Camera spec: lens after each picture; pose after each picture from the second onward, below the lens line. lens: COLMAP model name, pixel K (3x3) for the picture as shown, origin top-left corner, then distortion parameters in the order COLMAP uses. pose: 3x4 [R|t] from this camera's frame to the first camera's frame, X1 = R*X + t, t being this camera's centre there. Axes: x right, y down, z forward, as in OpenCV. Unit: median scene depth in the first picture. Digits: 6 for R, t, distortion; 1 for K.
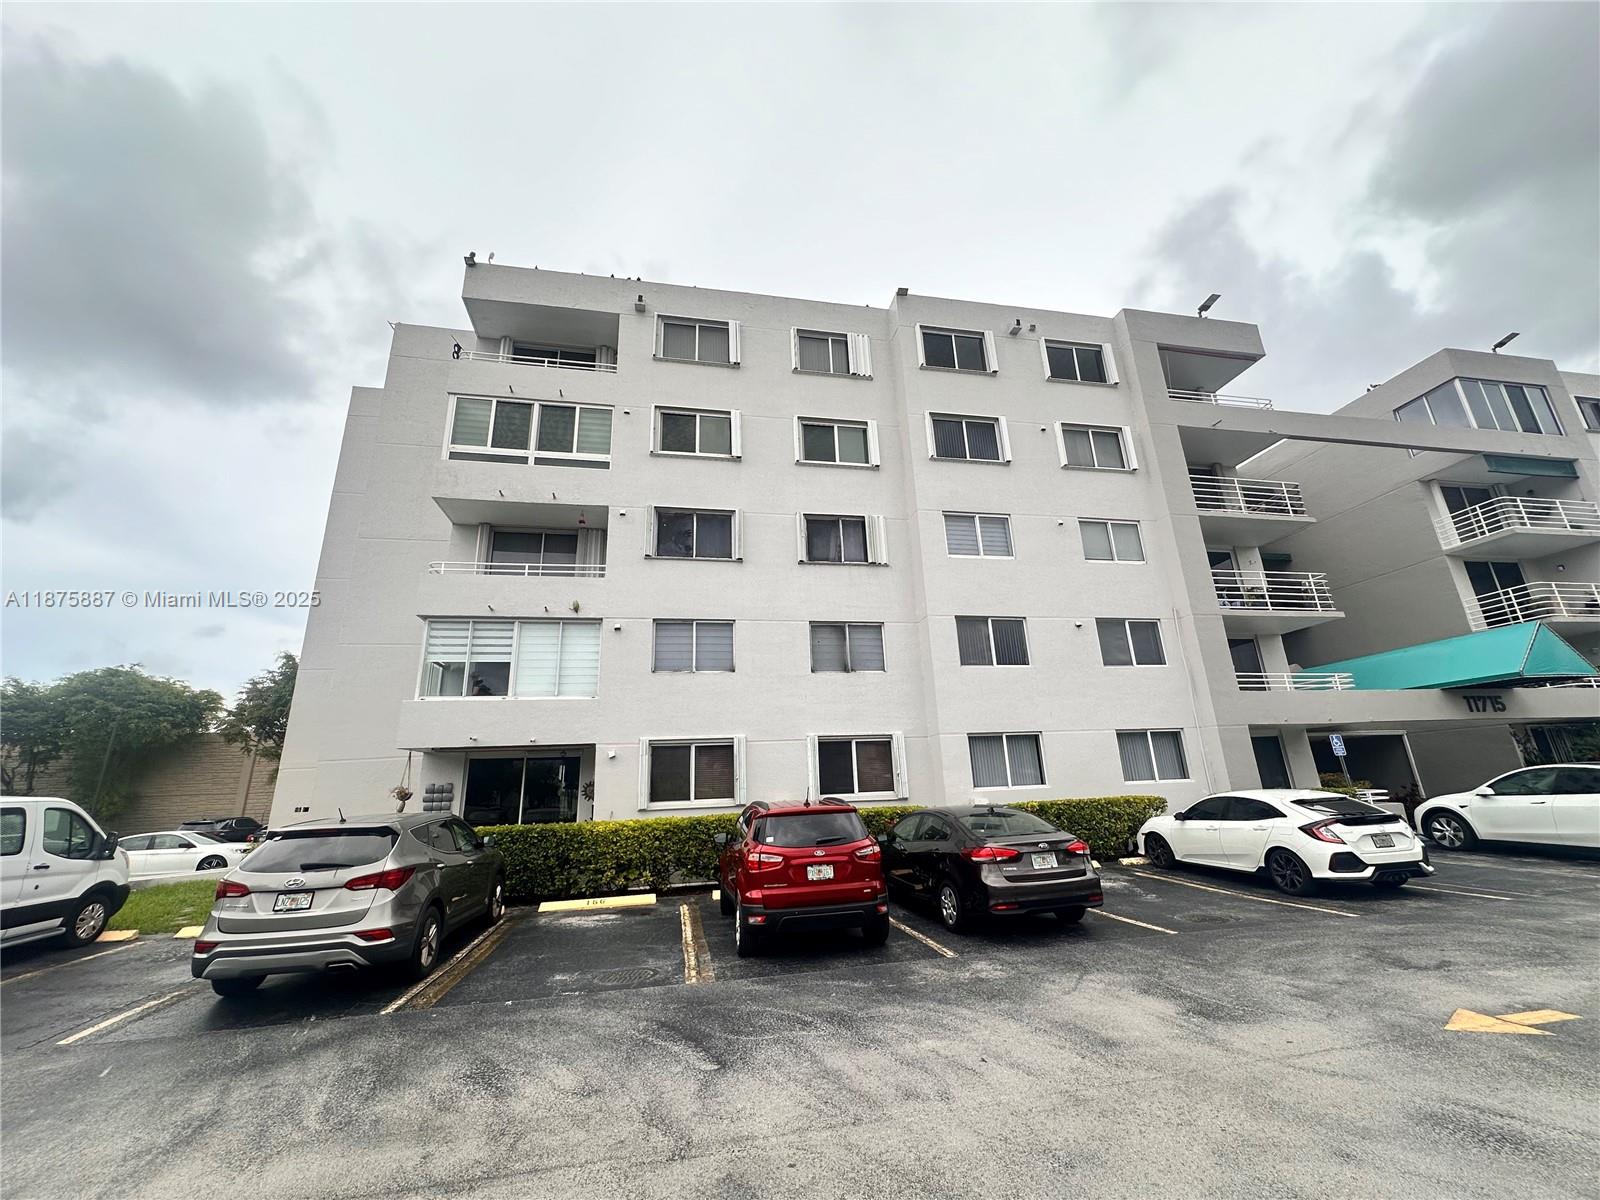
lens RADIAL K [[649.8, 0, 790.1], [0, 649.8, 593.7], [0, 0, 1]] dist [-0.000674, -0.000110]
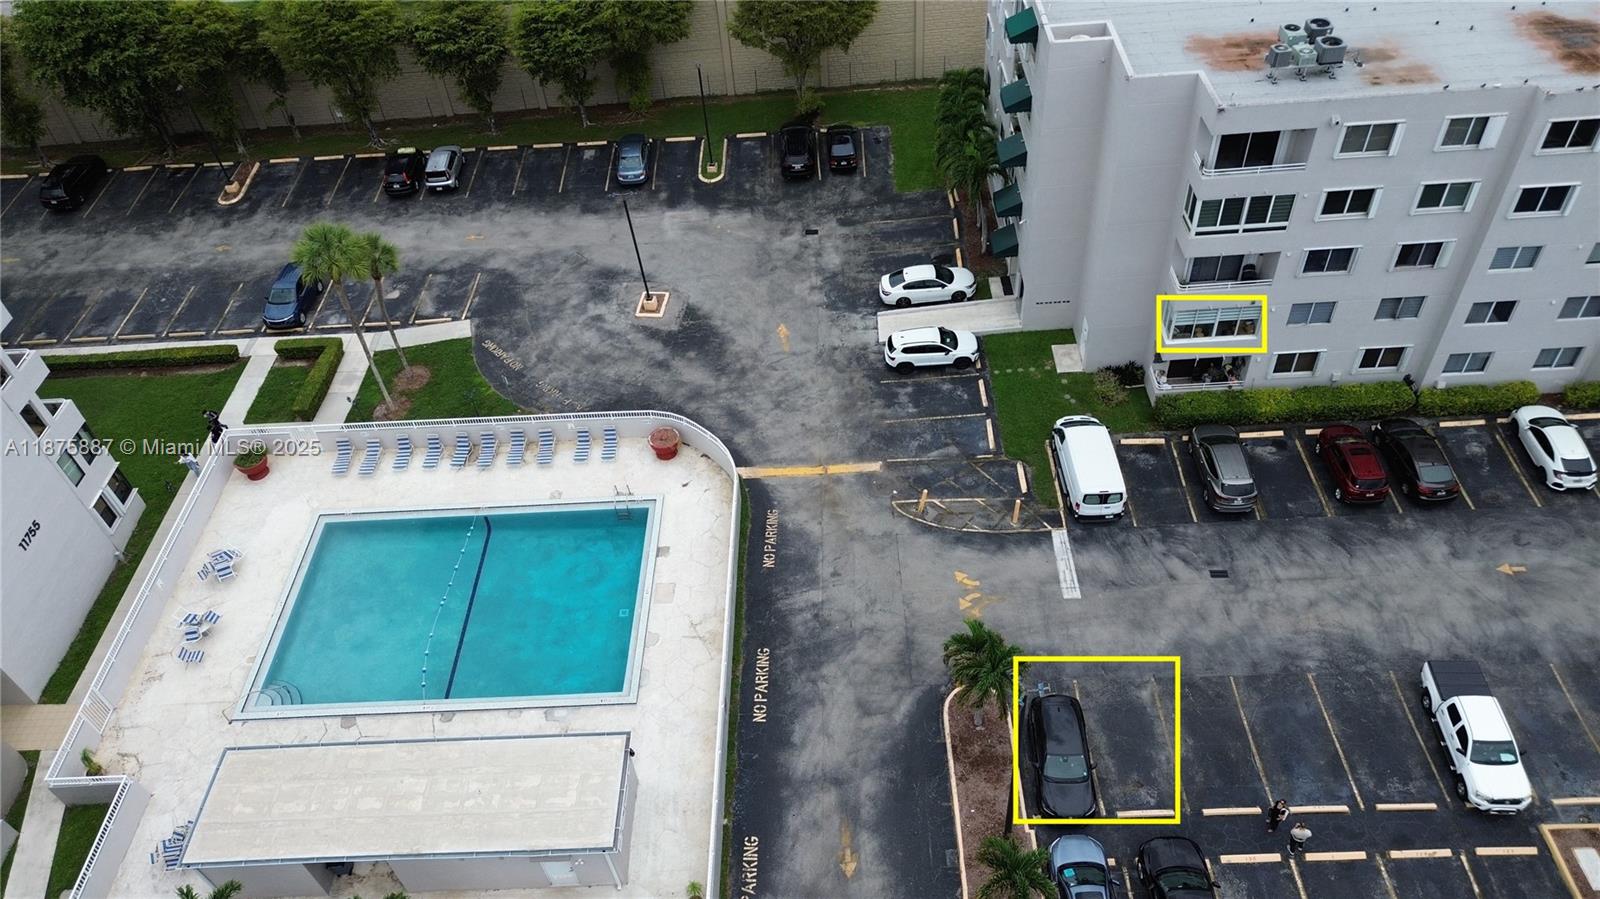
lens RADIAL K [[1085.1, 0, 800.0], [0, 1085.1, 449.5], [0, 0, 1]] dist [0.039735, -0.000386]
pose [[0.981241, 0.105079, -0.161630, -1.046182], [0.093550, 0.473542, 0.875789, -2.648650], [0.168566, -0.874481, 0.454828, -1.039273]]
